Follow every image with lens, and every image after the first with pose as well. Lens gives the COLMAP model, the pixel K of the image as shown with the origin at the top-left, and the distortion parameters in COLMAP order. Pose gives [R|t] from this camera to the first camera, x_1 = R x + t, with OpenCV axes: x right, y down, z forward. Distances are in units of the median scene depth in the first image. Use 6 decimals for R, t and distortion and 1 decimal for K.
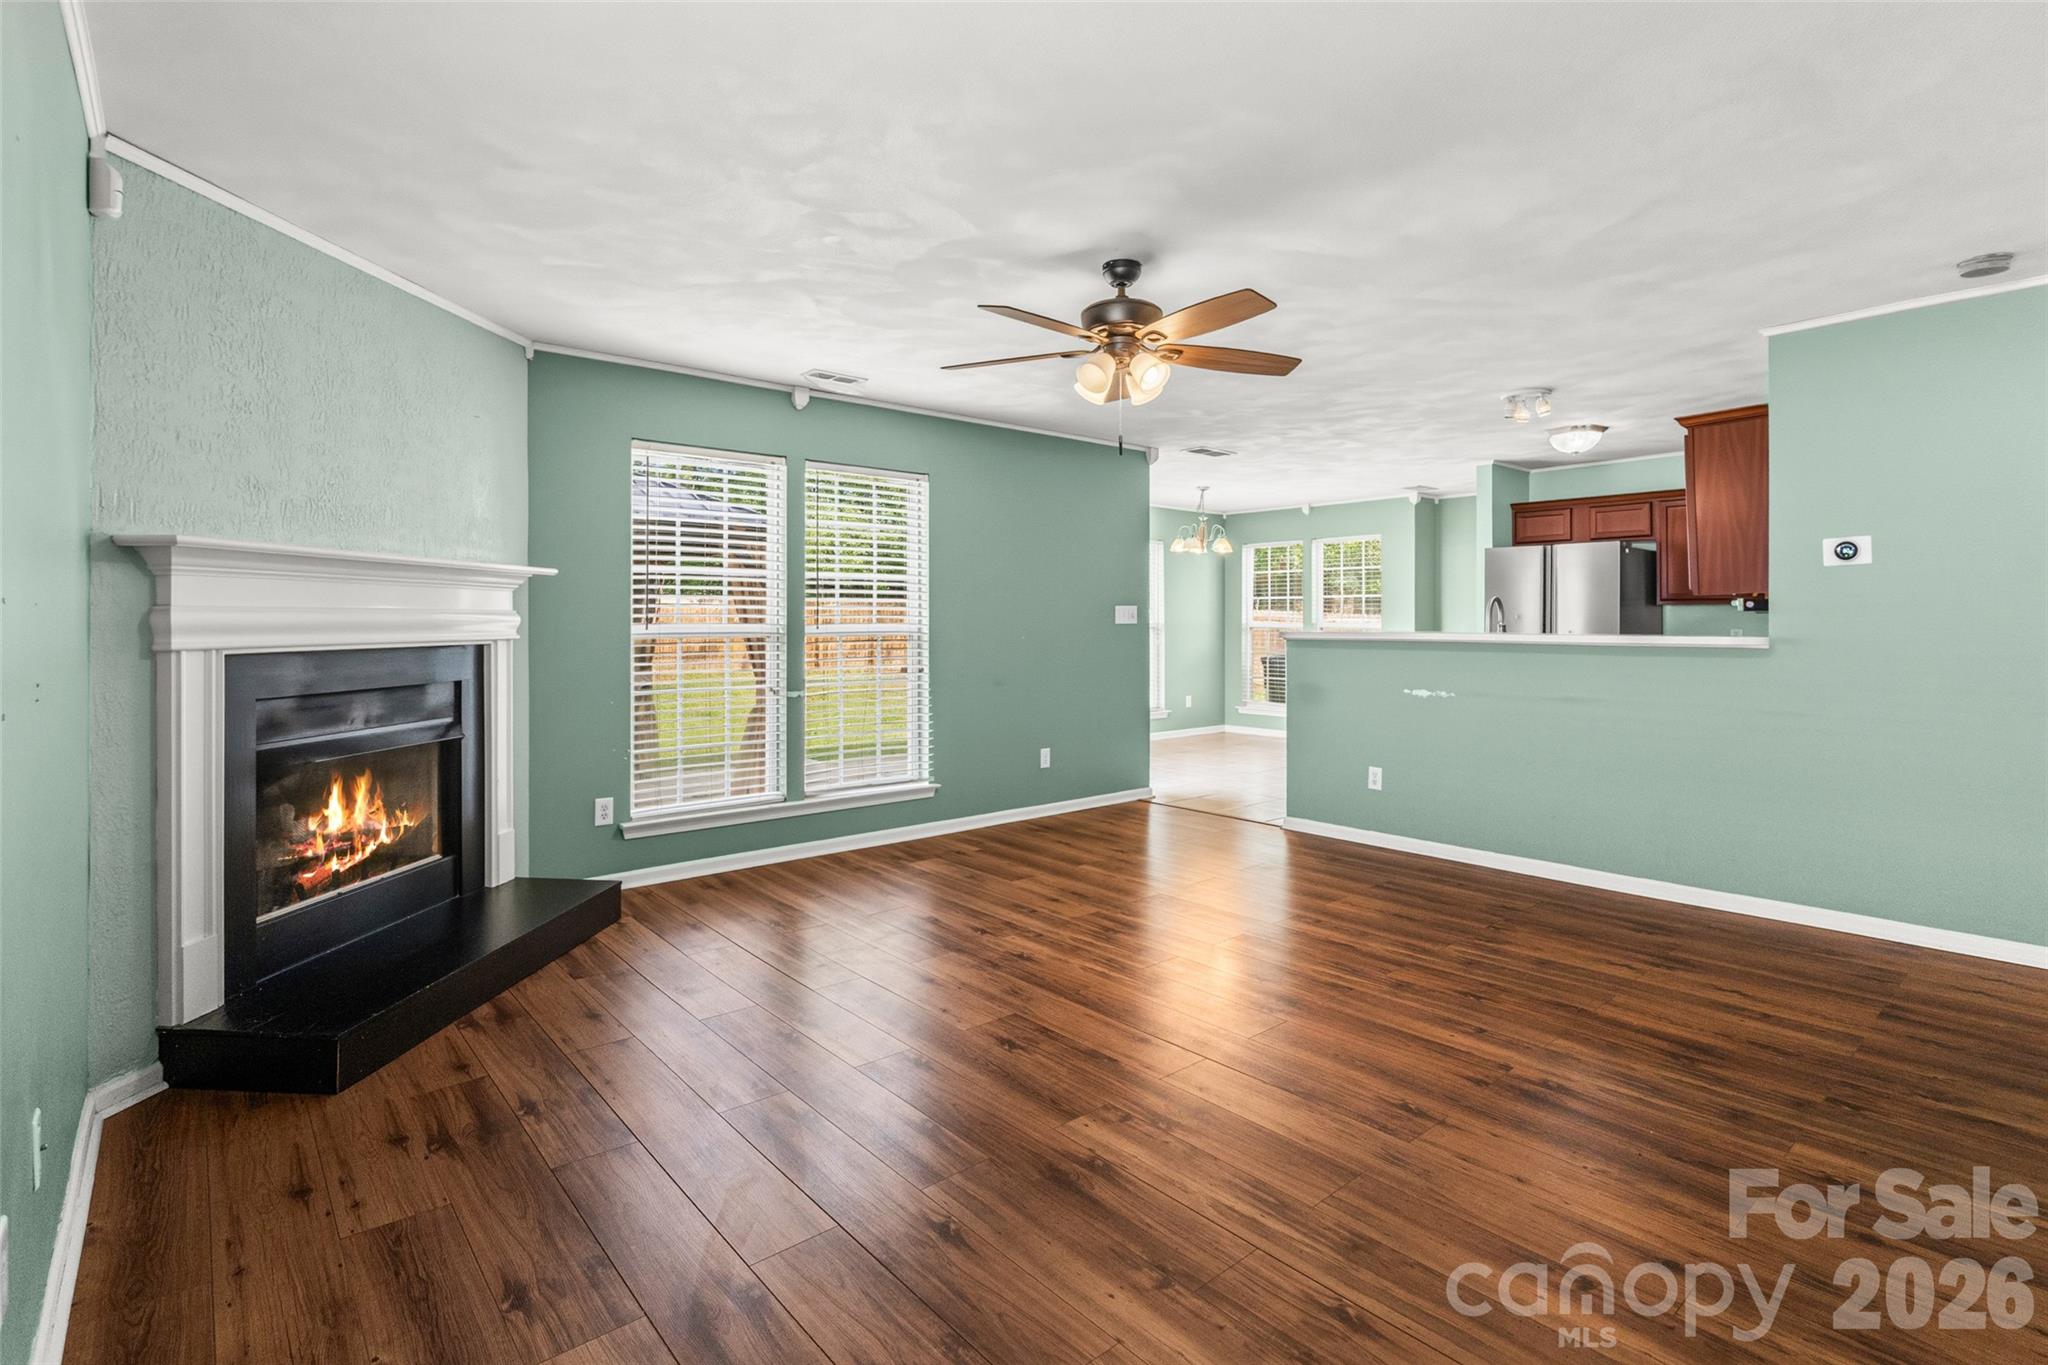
lens RADIAL K [[973.7, 0, 1052.0], [0, 973.7, 618.4], [0, 0, 1]] dist [0.000033, -0.000353]
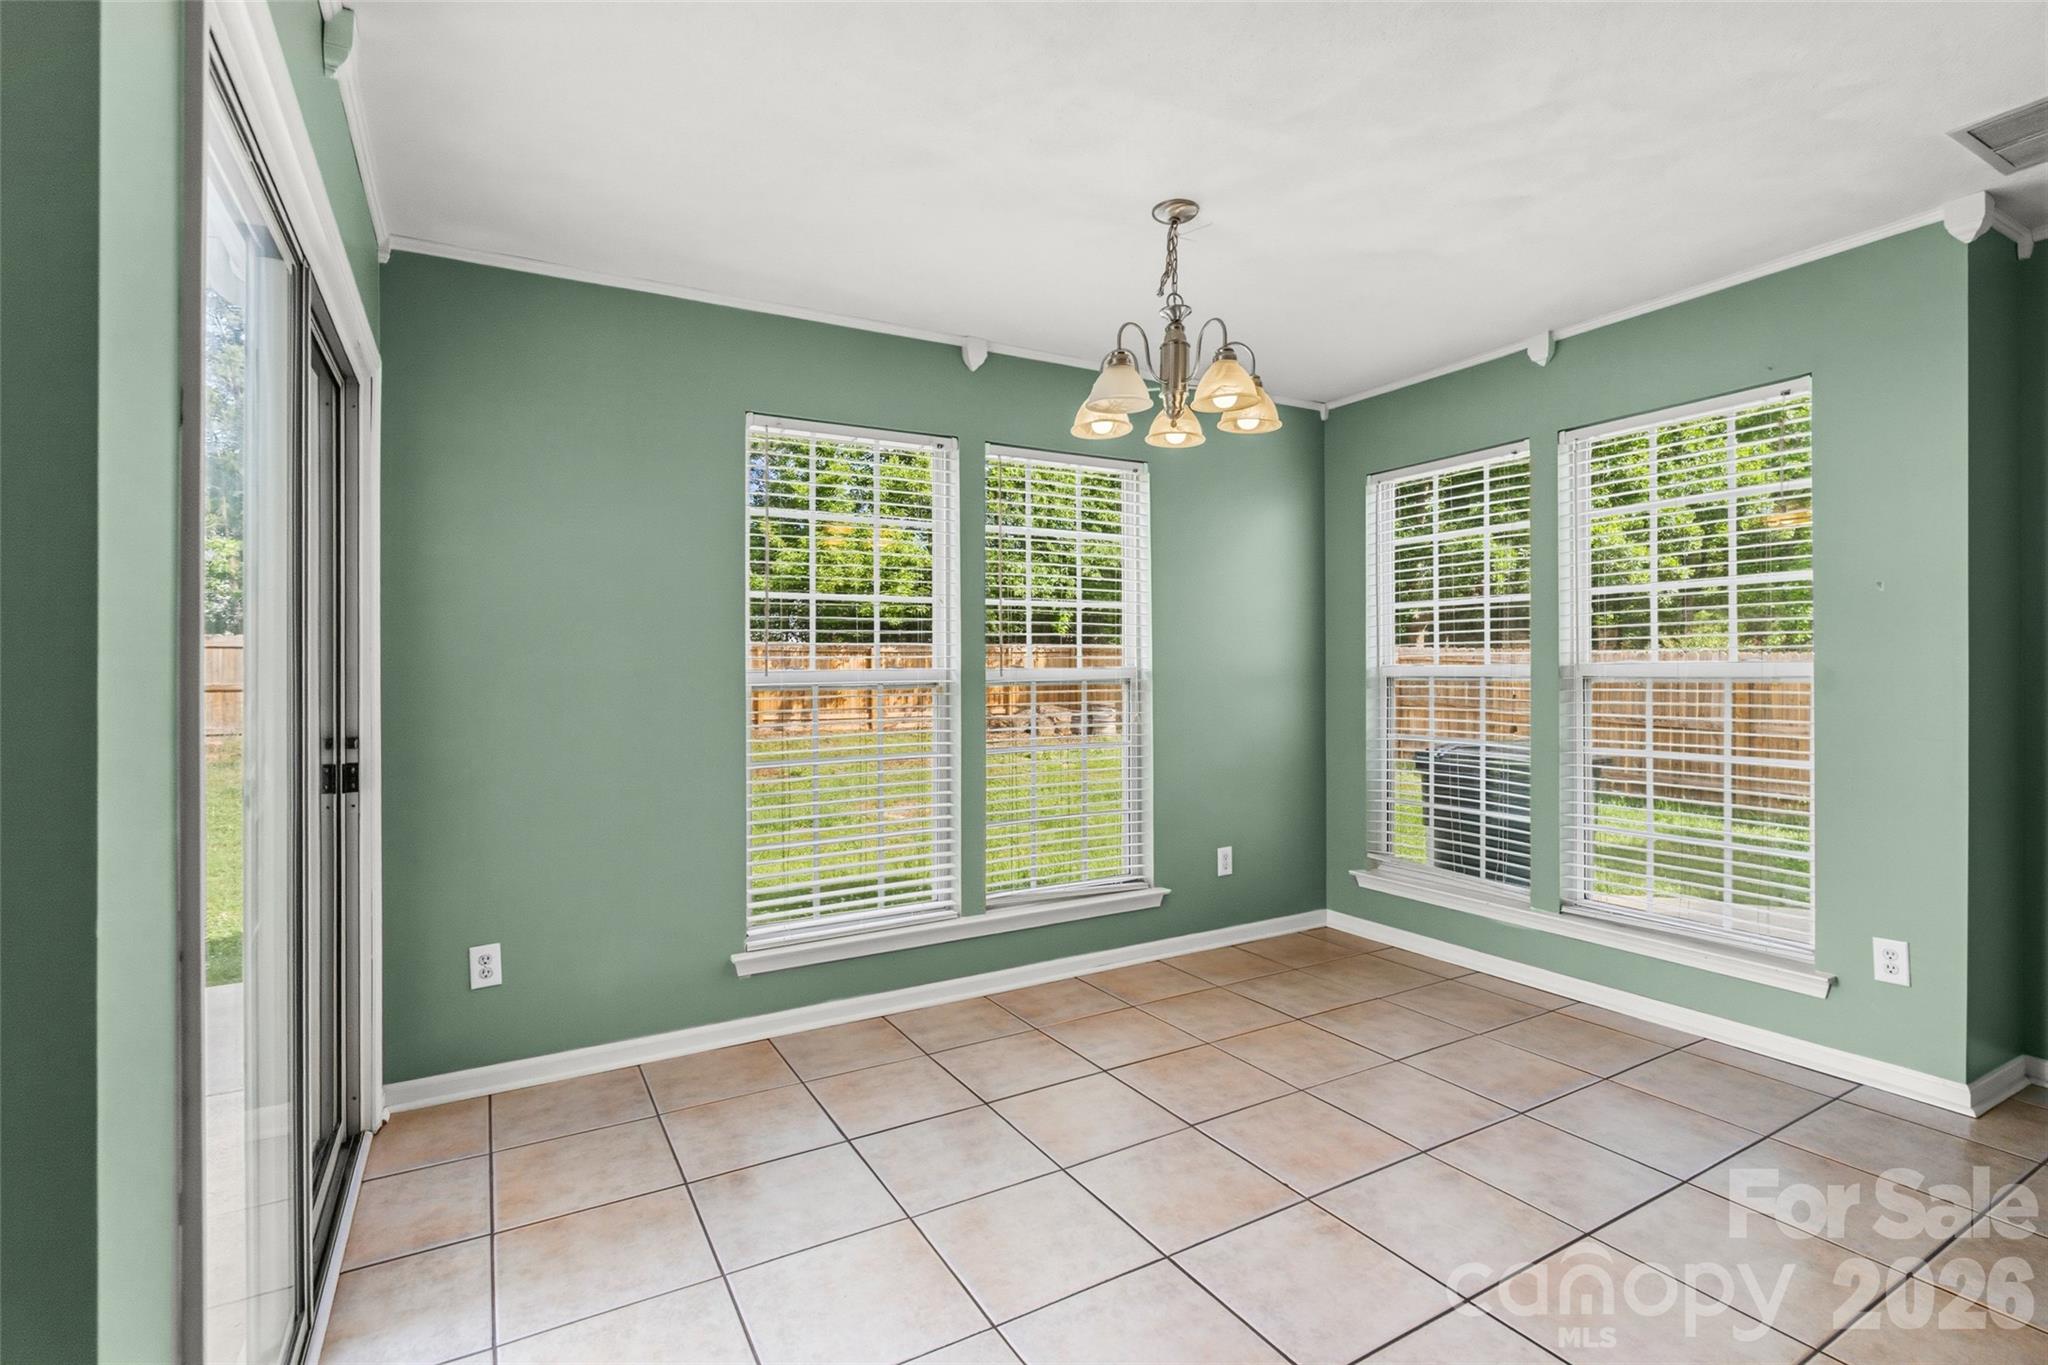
lens RADIAL K [[973.7, 0, 1026.7], [0, 973.7, 666.7], [0, 0, 1]] dist [0.000033, -0.000353]
pose [[0.978789, -0.004795, -0.204815, 0.161311], [0.005719, 0.999976, 0.003917, 0.002185], [0.204792, -0.005005, 0.978793, 0.660059]]
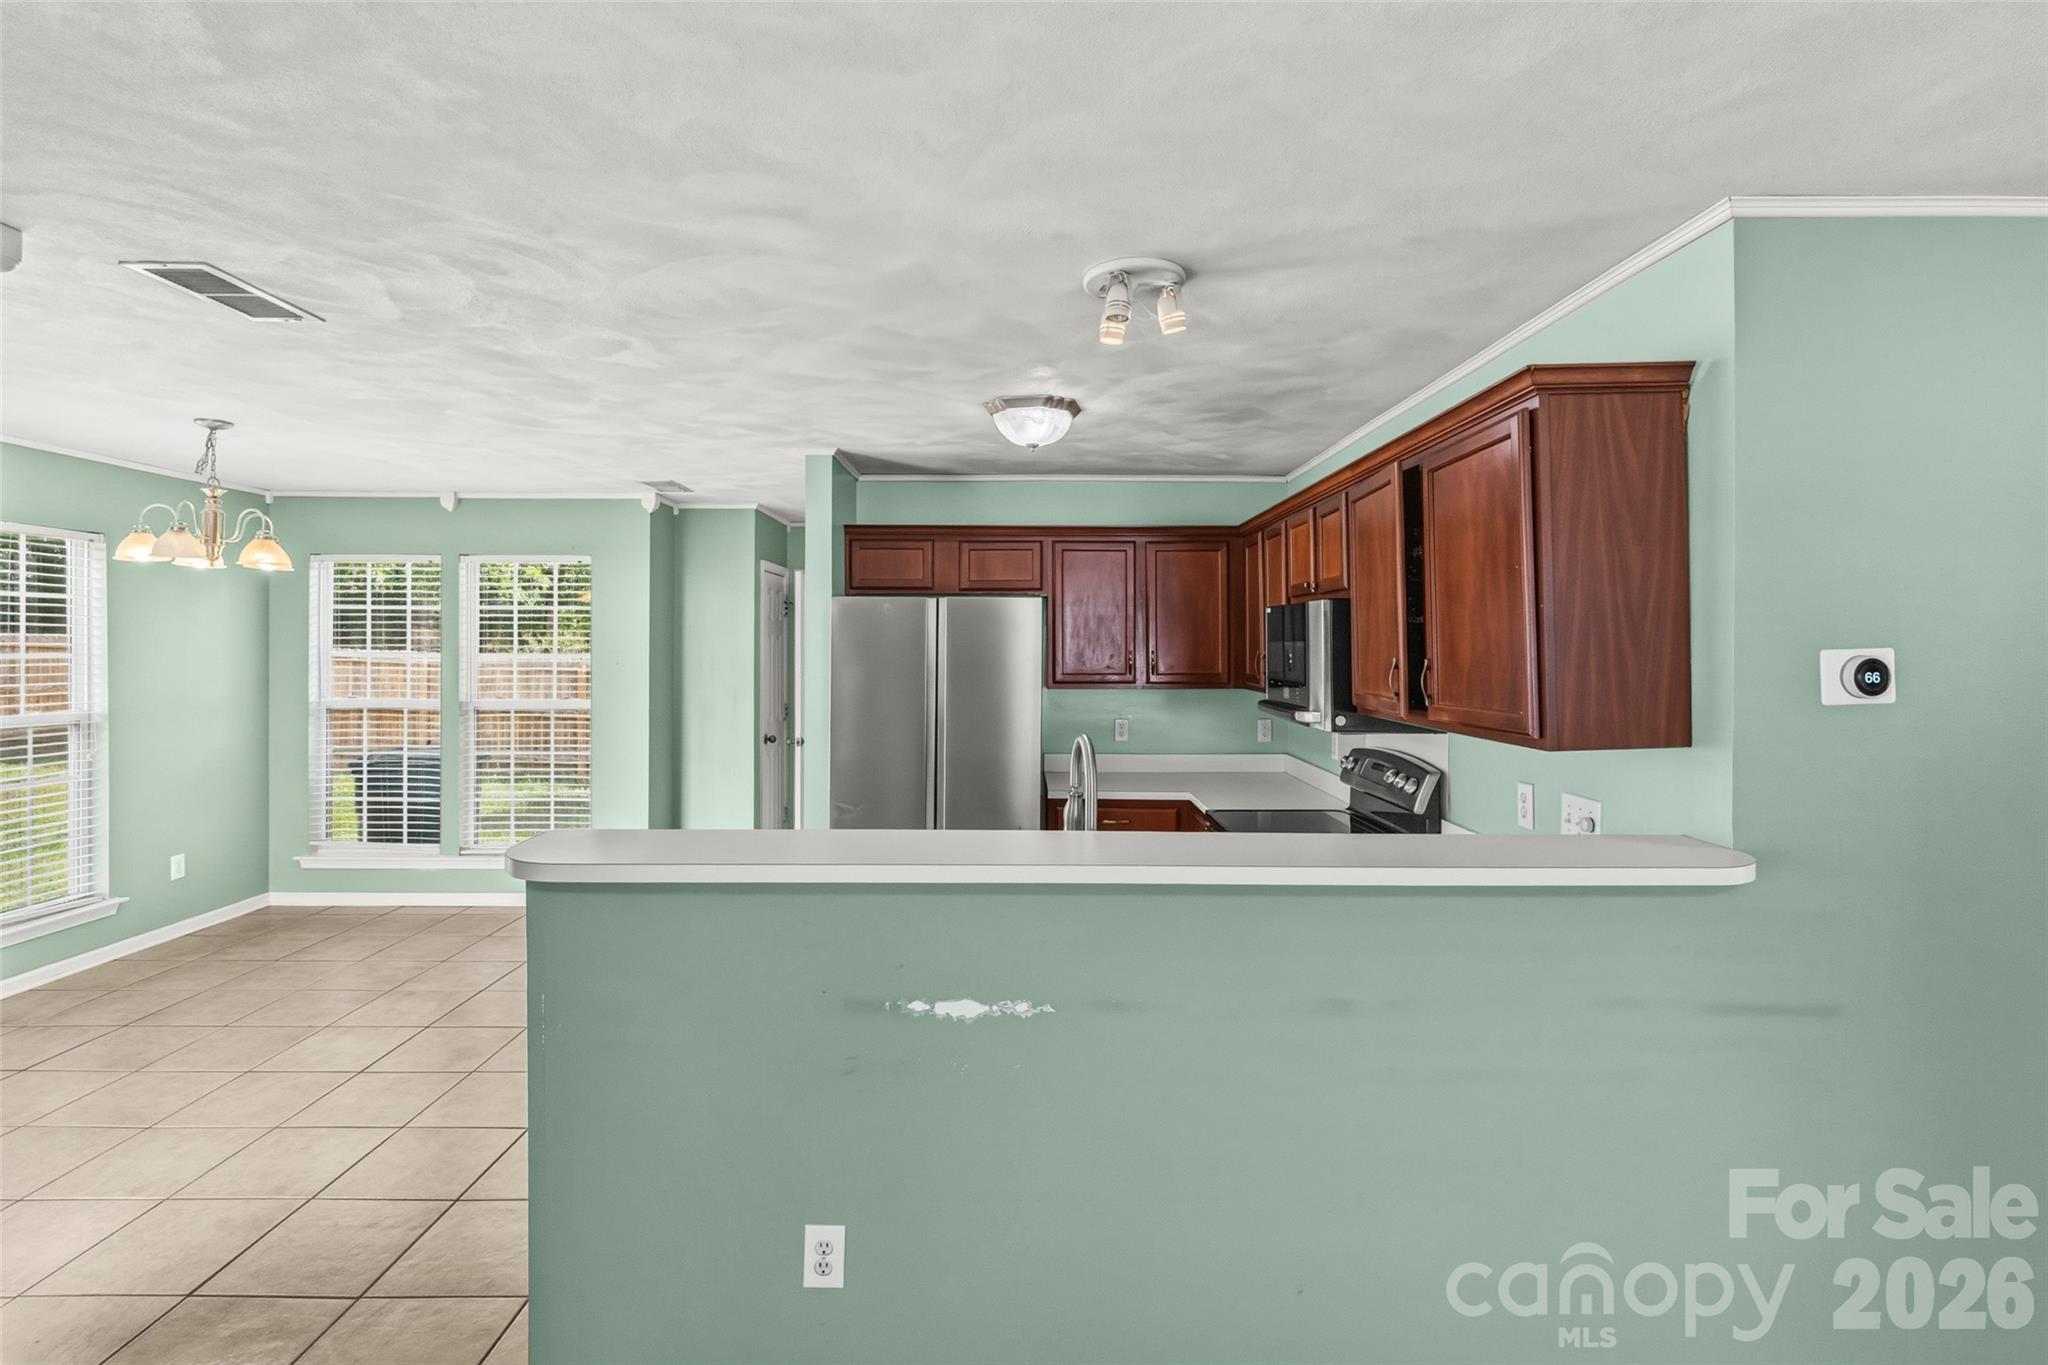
lens RADIAL K [[973.7, 0, 1017.6], [0, 973.7, 656.7], [0, 0, 1]] dist [0.000033, -0.000353]
pose [[0.667757, -0.002947, 0.744374, 0.065712], [-0.008298, 0.999901, 0.011402, -0.033512], [-0.744333, -0.013791, 0.667666, 0.405260]]
